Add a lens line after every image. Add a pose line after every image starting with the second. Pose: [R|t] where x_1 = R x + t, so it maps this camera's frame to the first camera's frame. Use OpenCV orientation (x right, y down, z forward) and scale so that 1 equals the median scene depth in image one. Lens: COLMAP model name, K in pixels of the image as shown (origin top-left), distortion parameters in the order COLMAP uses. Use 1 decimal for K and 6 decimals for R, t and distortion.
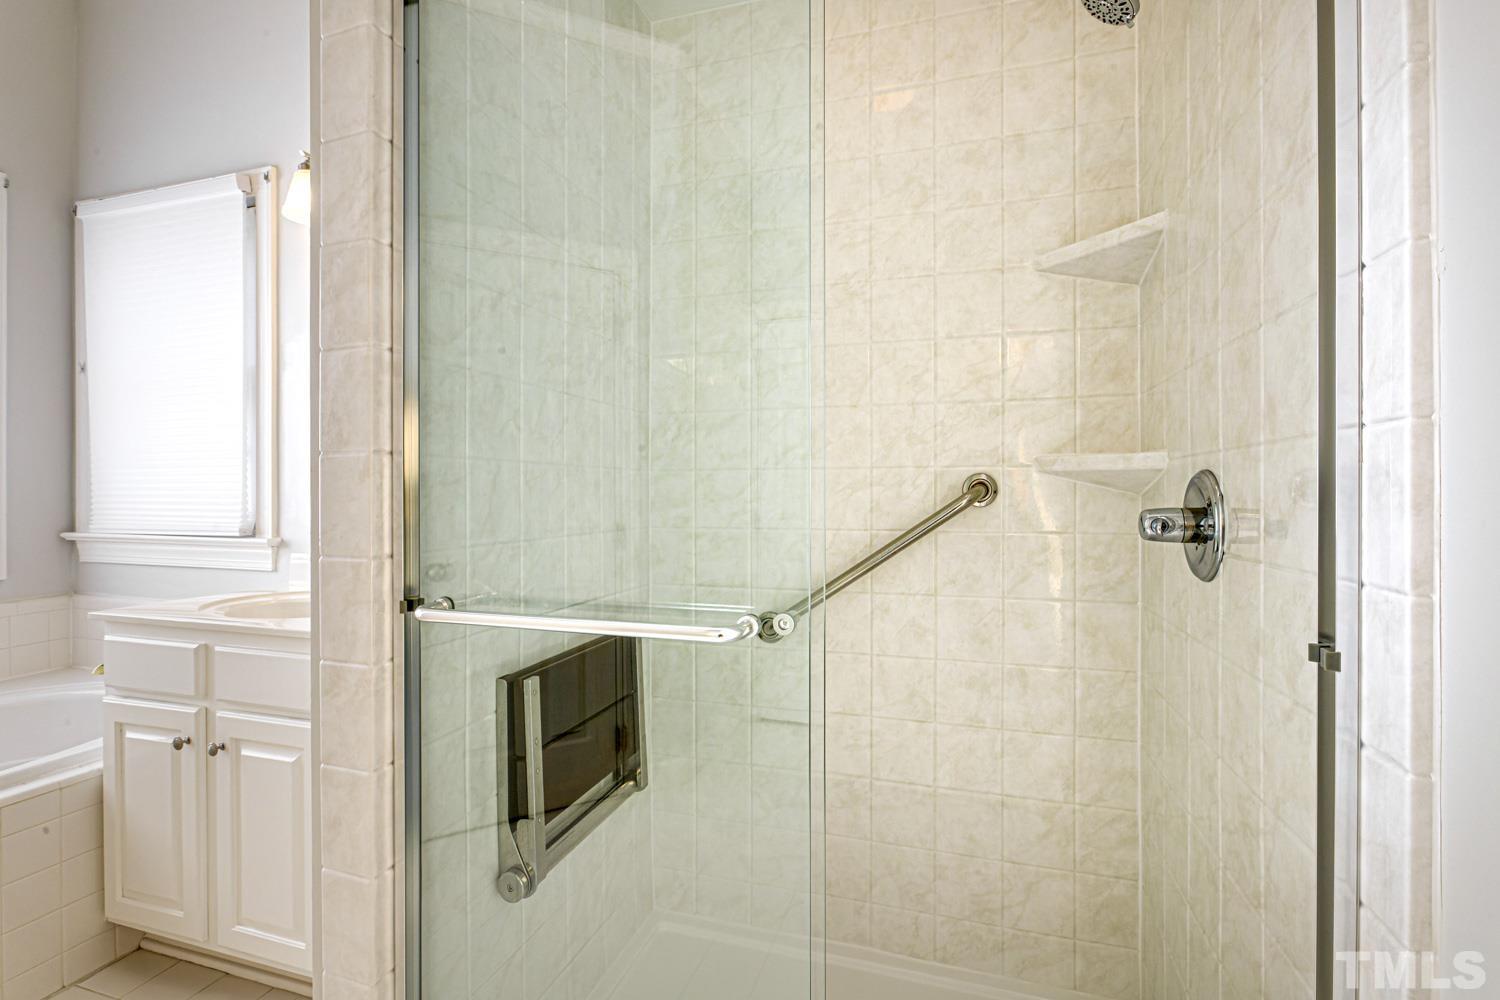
lens RADIAL K [[686.2, 0, 749.9], [0, 686.2, 496.4], [0, 0, 1]] dist [0.002452, 0.000354]
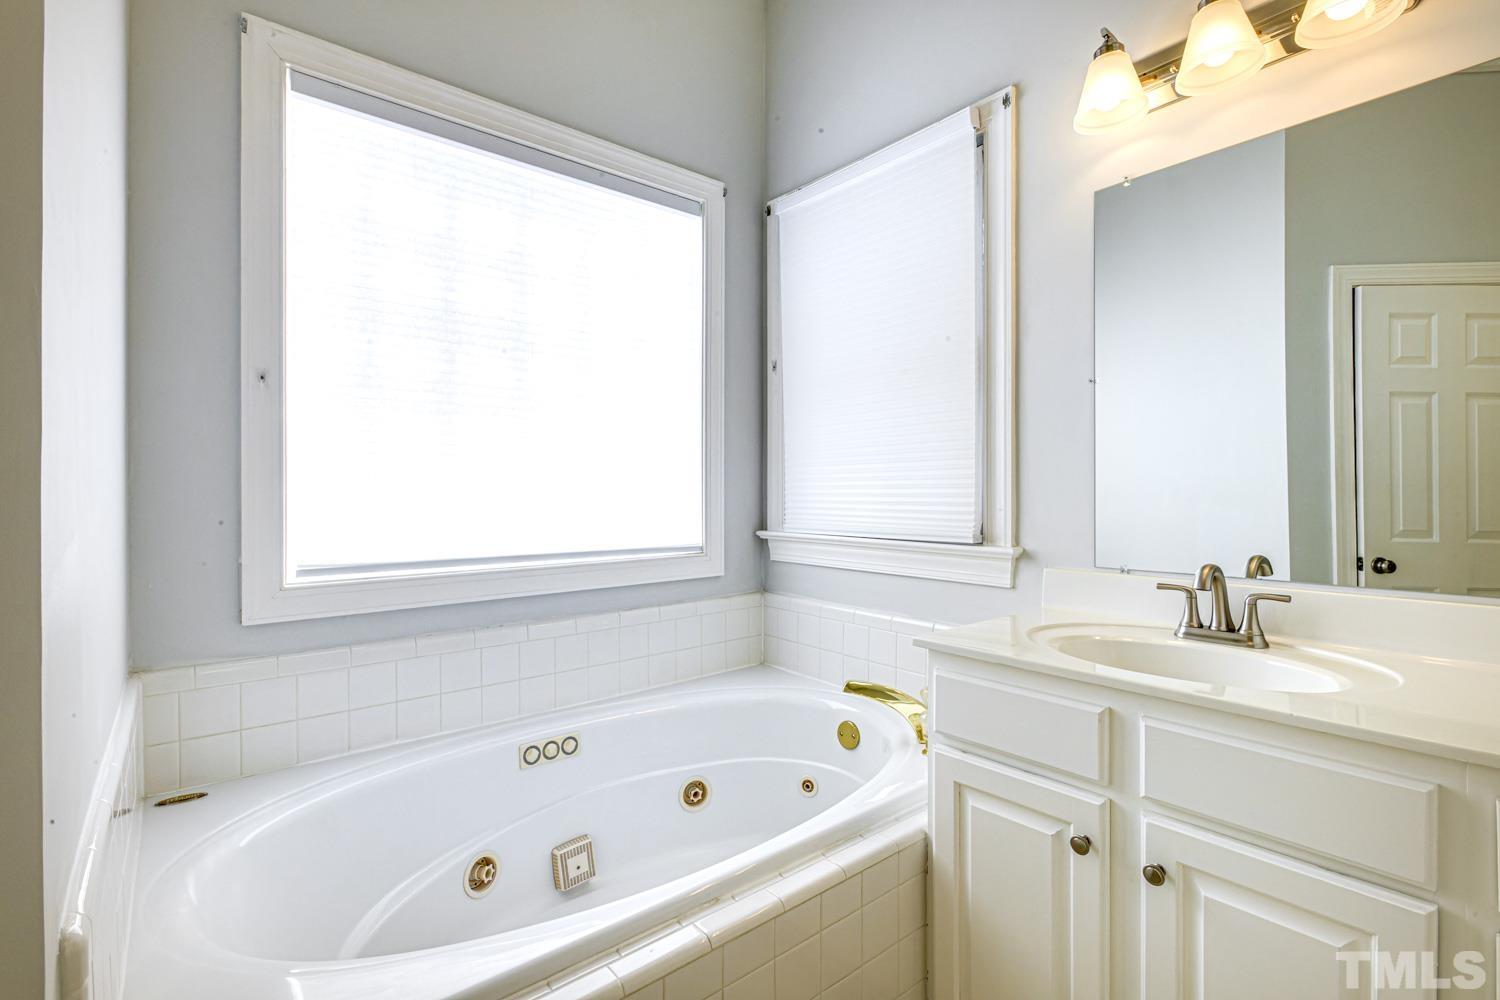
lens RADIAL K [[686.2, 0, 746.7], [0, 686.2, 495.2], [0, 0, 1]] dist [0.002452, 0.000354]
pose [[0.843904, 0.002628, -0.536488, -0.524072], [-0.003098, 0.999995, 0.000026, 0.000421], [0.536486, 0.001641, 0.843908, 0.155194]]
